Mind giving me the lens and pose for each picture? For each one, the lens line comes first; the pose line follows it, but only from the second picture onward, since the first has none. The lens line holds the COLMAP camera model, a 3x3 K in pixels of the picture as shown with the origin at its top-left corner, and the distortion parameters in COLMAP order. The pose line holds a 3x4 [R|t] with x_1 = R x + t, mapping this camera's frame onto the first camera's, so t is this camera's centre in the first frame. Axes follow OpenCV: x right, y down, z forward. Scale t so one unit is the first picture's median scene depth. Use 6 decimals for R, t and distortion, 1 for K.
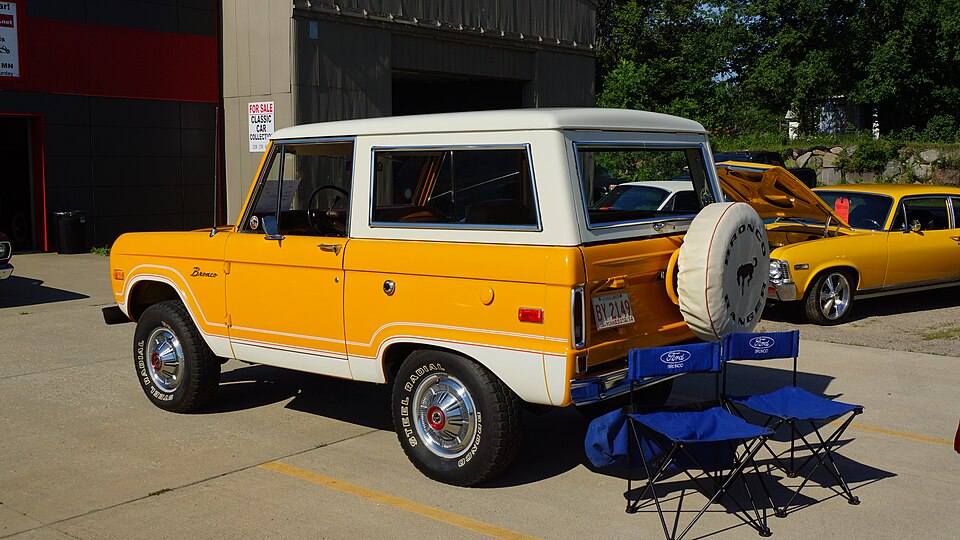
lens RADIAL K [[1229.5, 0, 480.0], [0, 1229.5, 270.0], [0, 0, 1]] dist [0.001653, -0.001816]
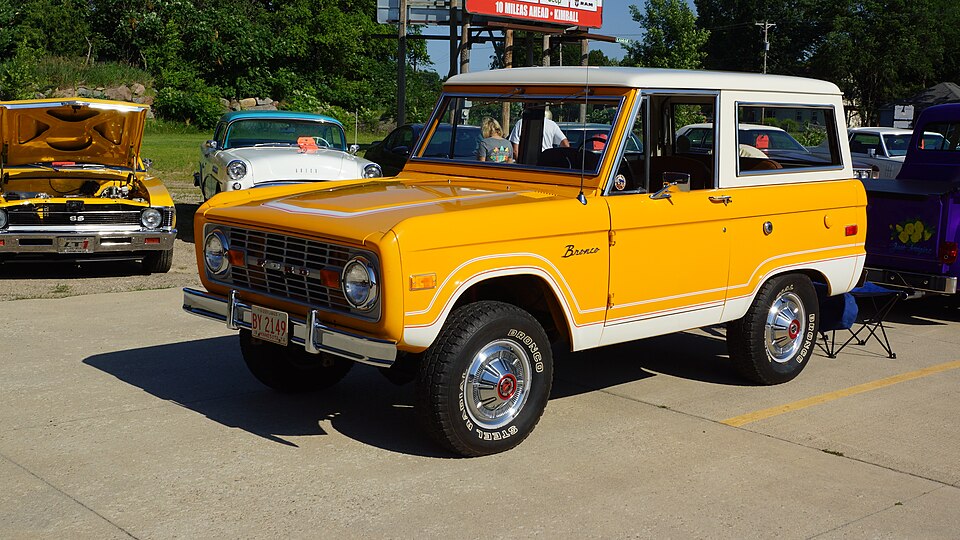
lens RADIAL K [[1229.5, 0, 480.0], [0, 1229.5, 270.0], [0, 0, 1]] dist [0.001653, -0.001816]
pose [[0.035546, -0.121537, 0.991950, -1.169363], [0.068080, 0.990566, 0.118927, -0.096774], [-0.997046, 0.063305, 0.043485, 1.177700]]
